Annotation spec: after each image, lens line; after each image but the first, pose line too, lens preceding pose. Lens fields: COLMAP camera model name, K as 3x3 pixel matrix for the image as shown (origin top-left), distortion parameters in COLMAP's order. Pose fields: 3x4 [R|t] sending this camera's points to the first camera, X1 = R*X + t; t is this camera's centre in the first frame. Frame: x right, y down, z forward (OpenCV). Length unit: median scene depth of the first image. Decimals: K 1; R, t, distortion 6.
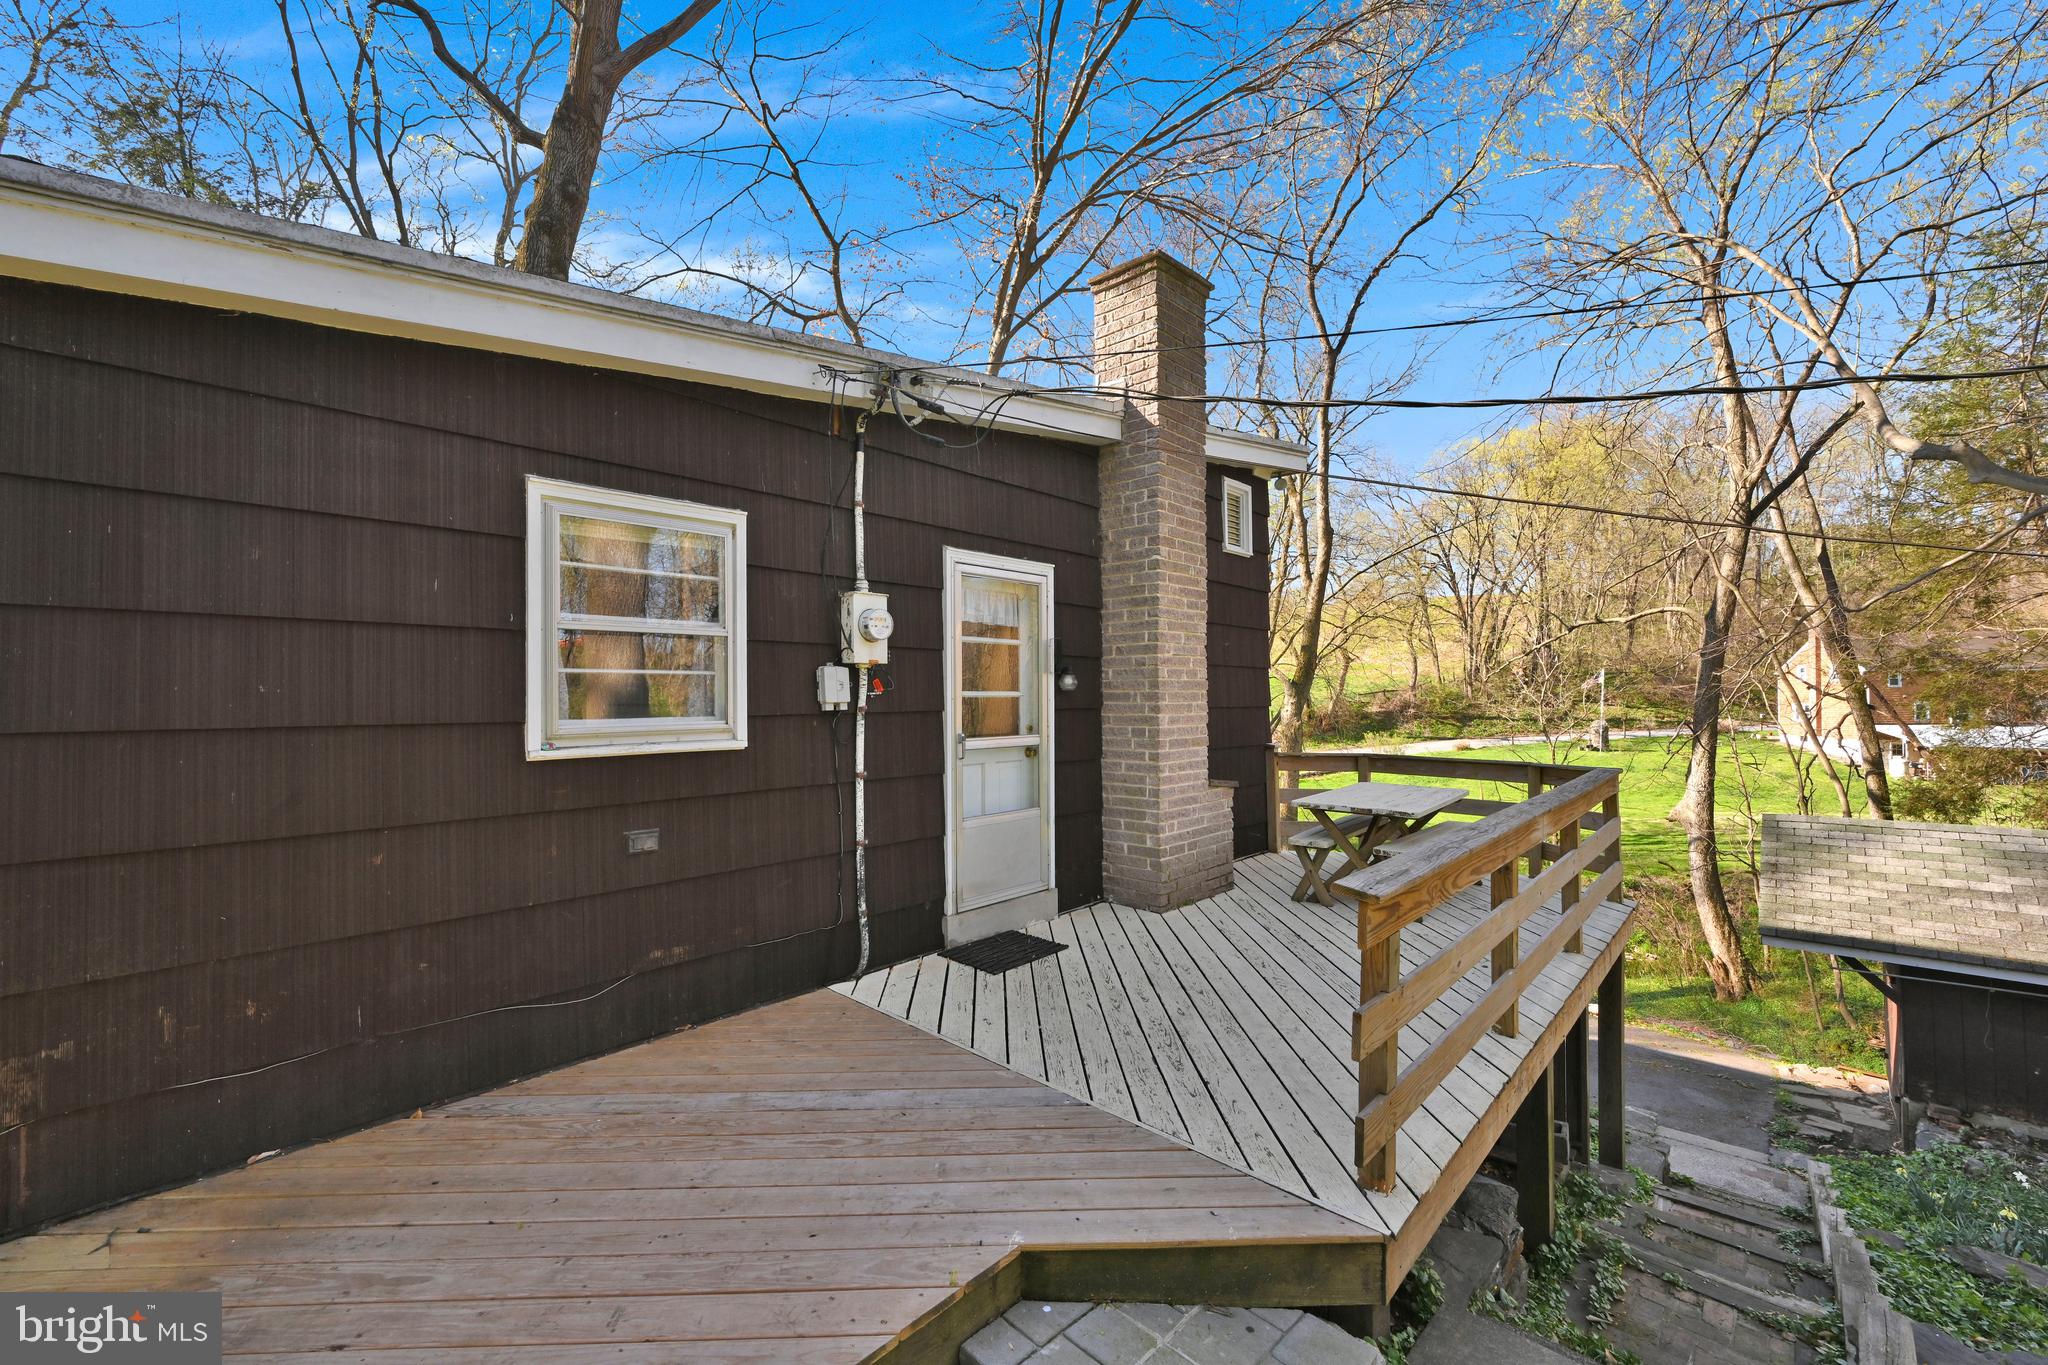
lens RADIAL K [[829.6, 0, 1023.5], [0, 829.6, 678.8], [0, 0, 1]] dist [0.000196, 0.000203]
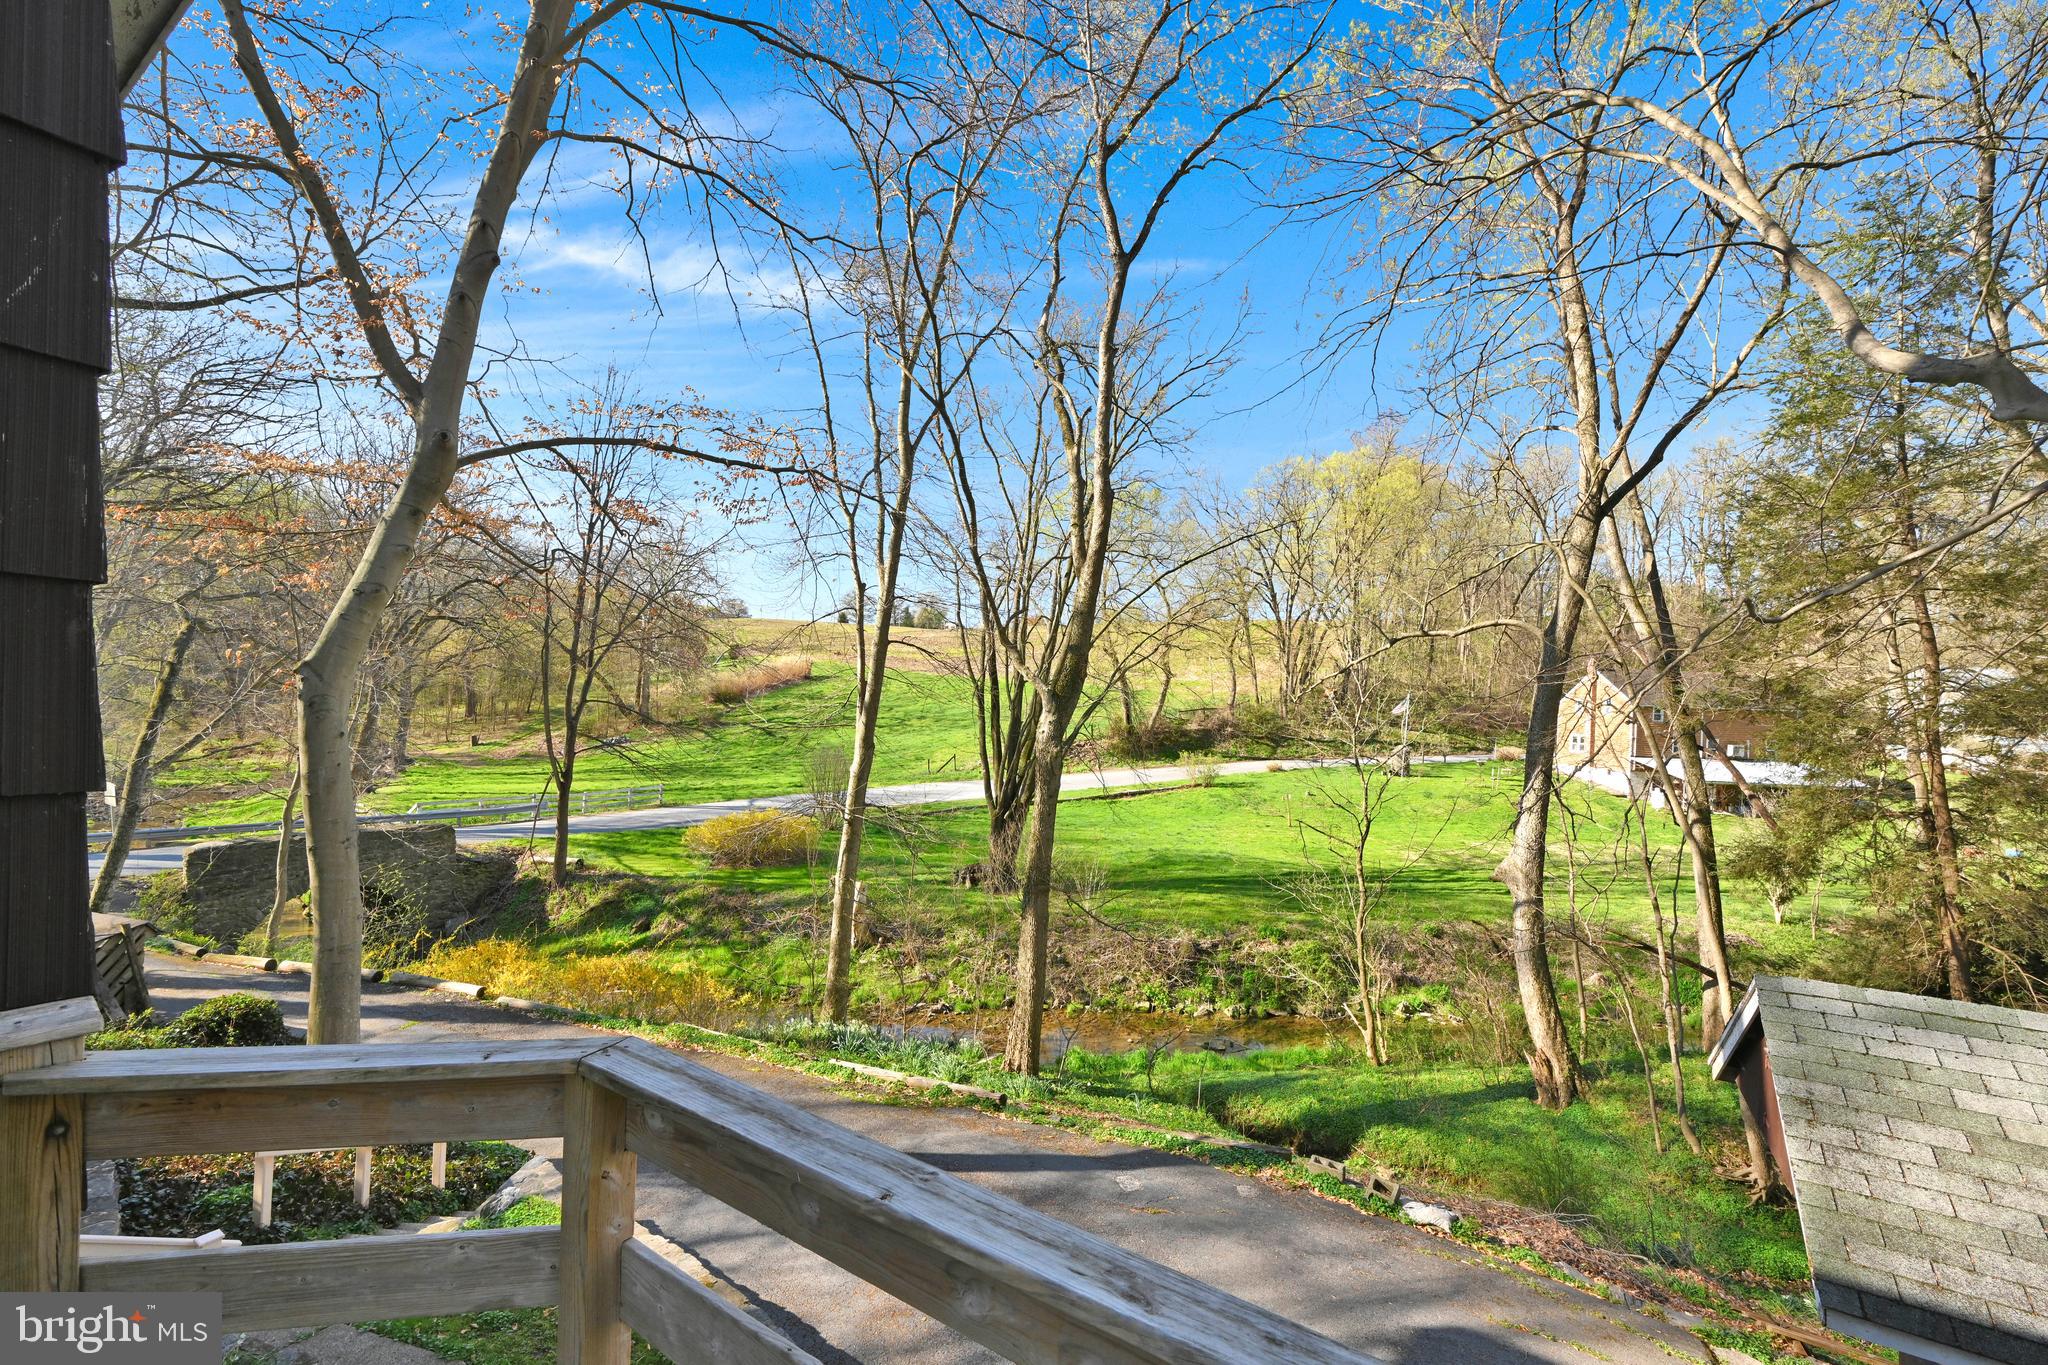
lens RADIAL K [[829.6, 0, 1026.8], [0, 829.6, 690.7], [0, 0, 1]] dist [0.000196, 0.000203]
pose [[0.981623, 0.038635, 0.186878, 0.056591], [-0.039644, 0.999212, 0.001662, 0.000436], [-0.186667, -0.009040, 0.982382, 0.096108]]
